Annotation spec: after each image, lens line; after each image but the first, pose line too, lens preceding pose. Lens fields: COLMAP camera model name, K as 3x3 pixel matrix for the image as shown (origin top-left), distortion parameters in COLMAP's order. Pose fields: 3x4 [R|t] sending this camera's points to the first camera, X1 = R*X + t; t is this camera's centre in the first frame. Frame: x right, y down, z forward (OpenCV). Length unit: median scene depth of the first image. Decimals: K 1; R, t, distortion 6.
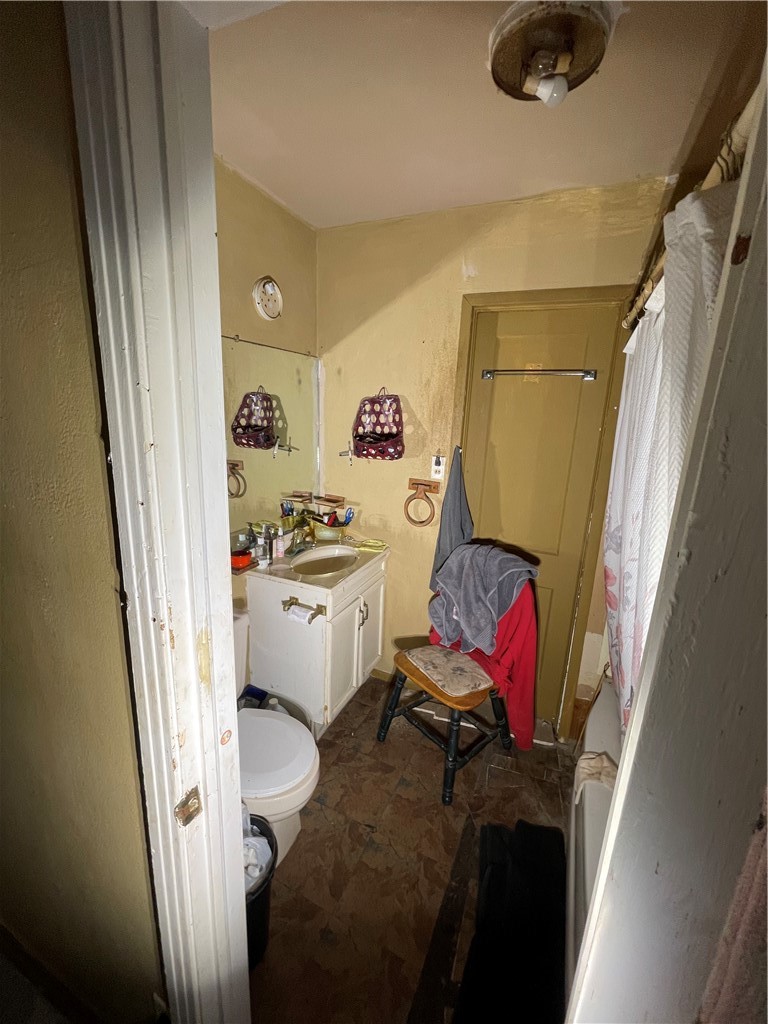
lens RADIAL K [[413.3, 0, 390.2], [0, 413.3, 505.4], [0, 0, 1]] dist [-0.002527, 0.000115]
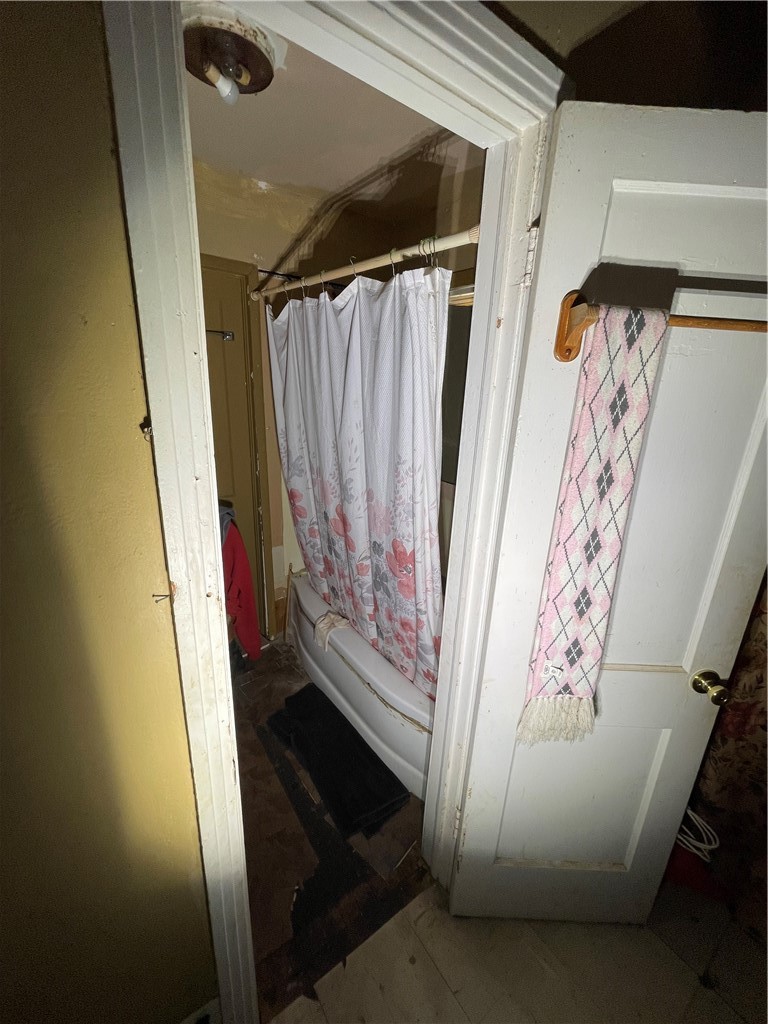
lens RADIAL K [[413.3, 0, 381.5], [0, 413.3, 512.2], [0, 0, 1]] dist [-0.002527, 0.000115]
pose [[0.512147, -0.302494, 0.803868, -0.395951], [0.191844, 0.952572, 0.236227, -0.037986], [-0.837199, 0.033234, 0.545888, 0.028649]]
